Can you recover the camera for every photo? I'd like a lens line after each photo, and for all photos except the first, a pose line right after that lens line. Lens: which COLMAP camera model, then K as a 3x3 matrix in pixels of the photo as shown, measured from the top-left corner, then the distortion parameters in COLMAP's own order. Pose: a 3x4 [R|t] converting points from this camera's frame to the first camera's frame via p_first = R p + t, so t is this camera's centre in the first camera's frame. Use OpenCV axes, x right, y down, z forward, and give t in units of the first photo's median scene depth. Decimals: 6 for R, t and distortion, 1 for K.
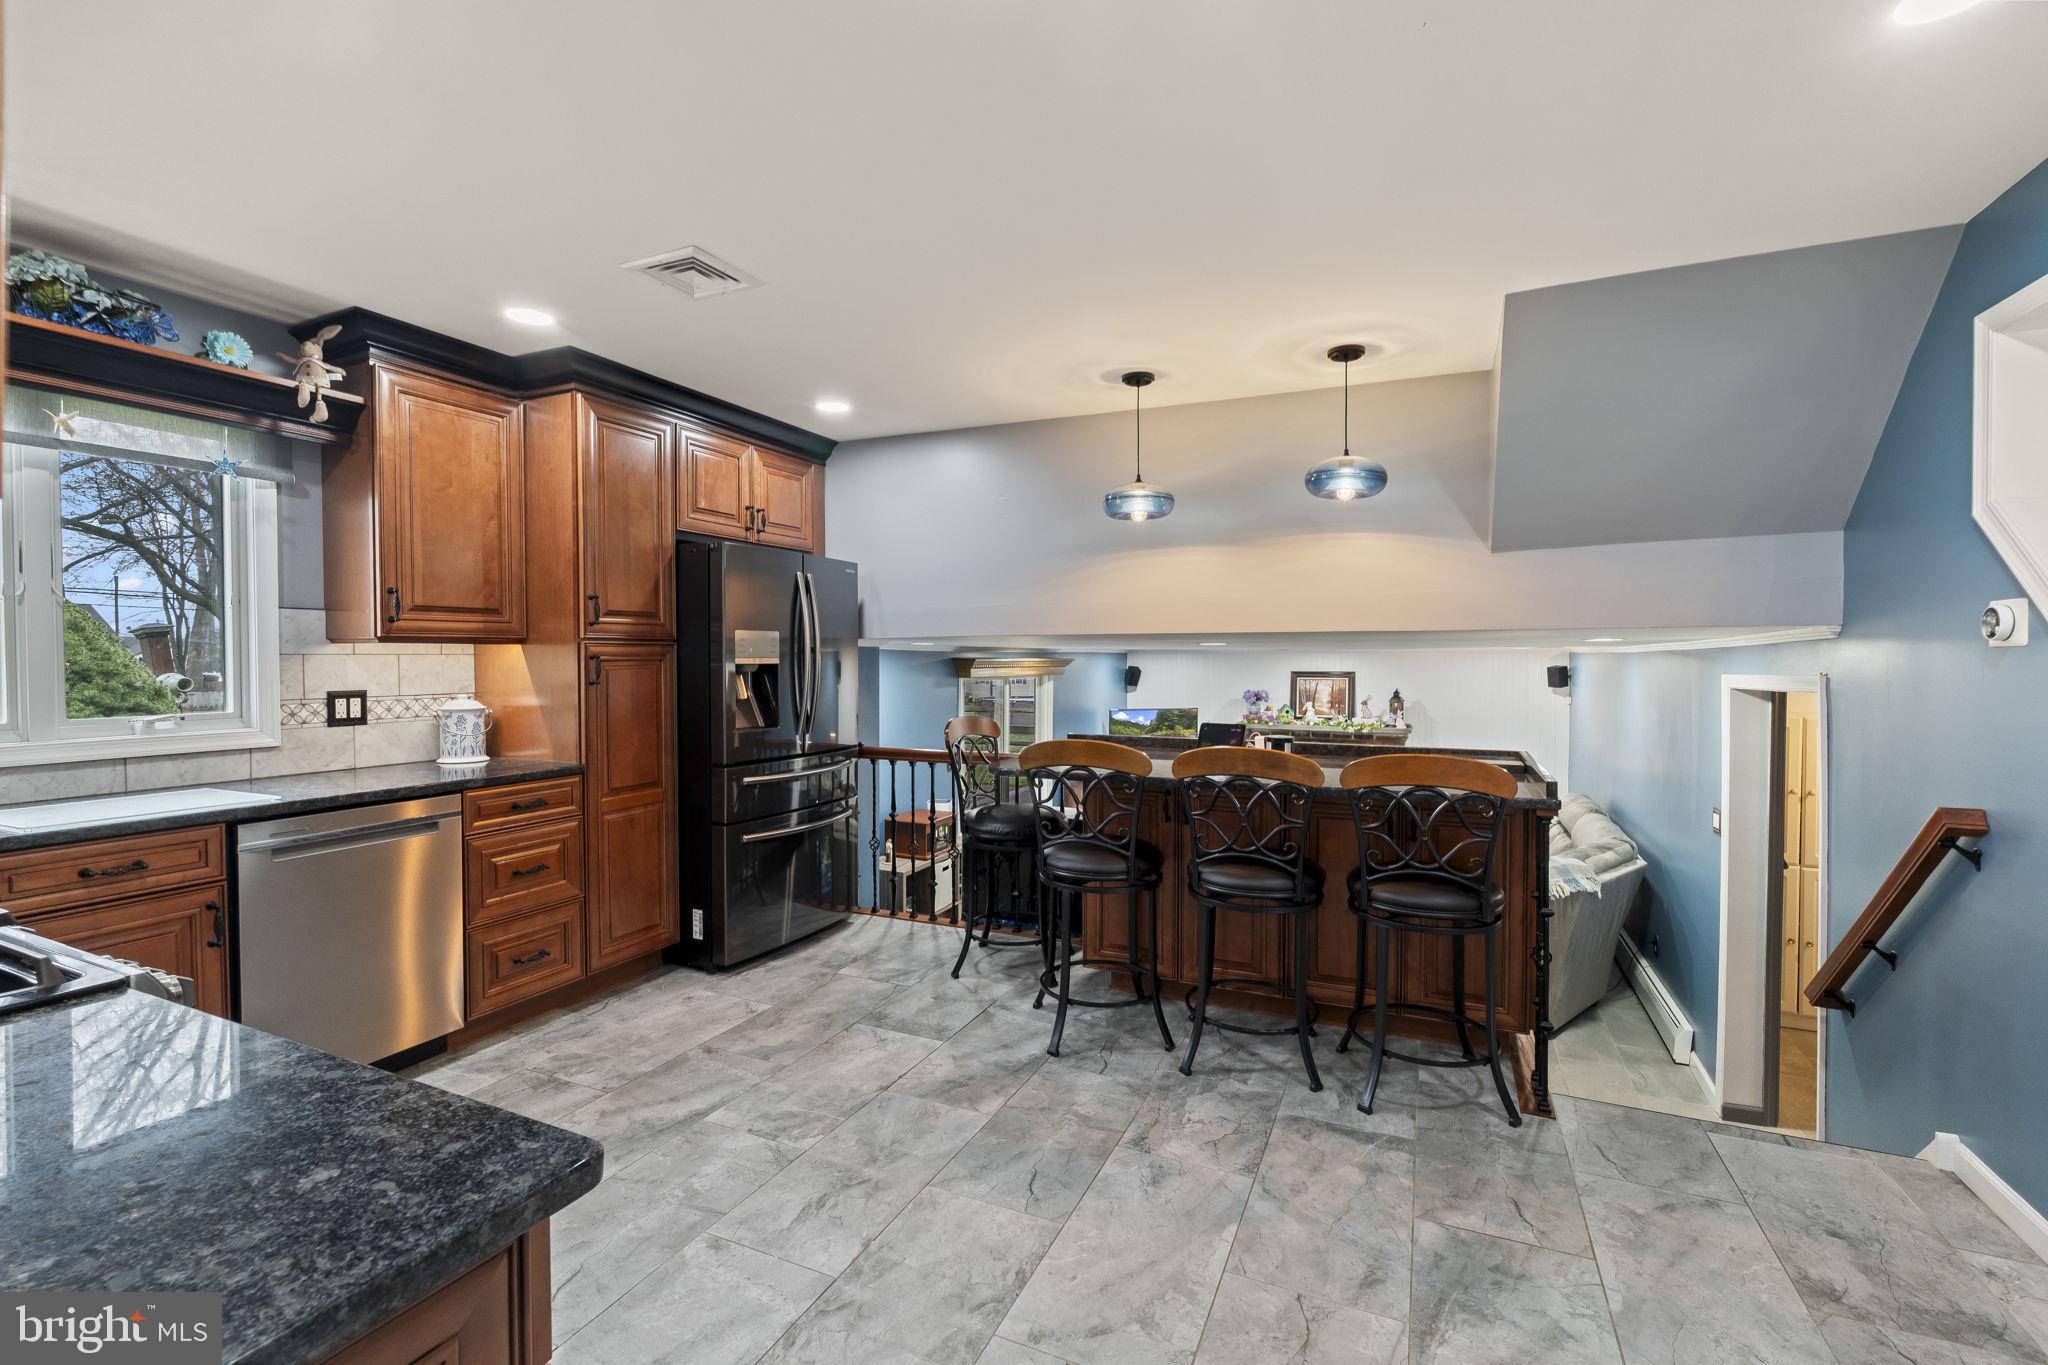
lens RADIAL K [[896.4, 0, 1029.1], [0, 896.4, 671.6], [0, 0, 1]] dist [-0.007629, 0.000696]
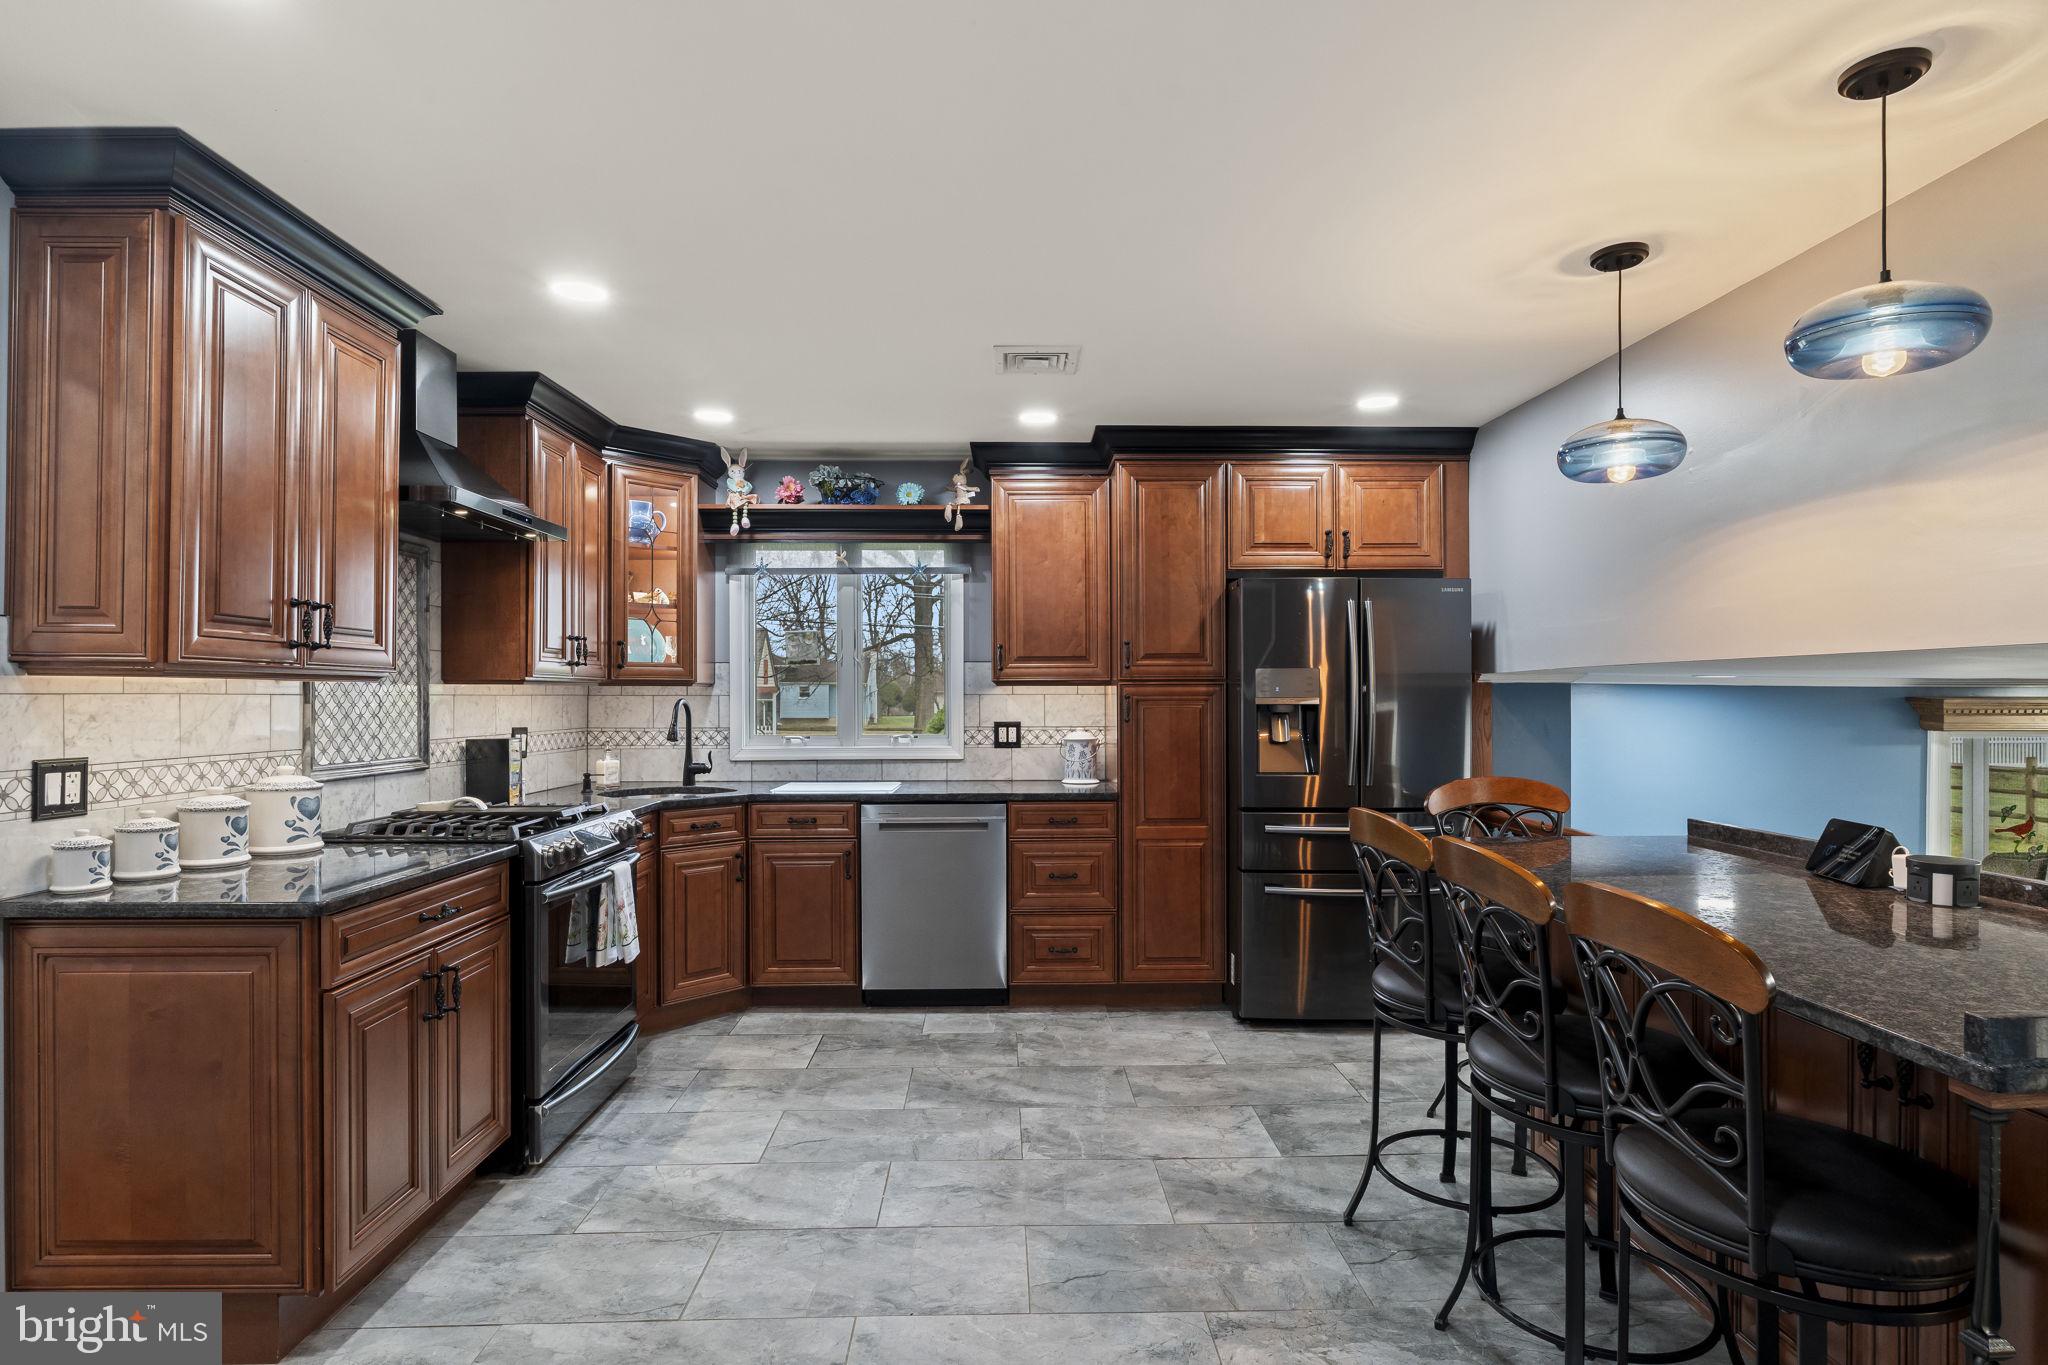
lens RADIAL K [[1052.4, 0, 1023.3], [0, 1052.4, 694.4], [0, 0, 1]] dist [-0.004171, 0.000405]
pose [[0.432004, -0.001879, -0.901870, 0.686595], [-0.014131, 0.999861, -0.008852, -0.005940], [0.901761, 0.016569, 0.431917, 0.349663]]
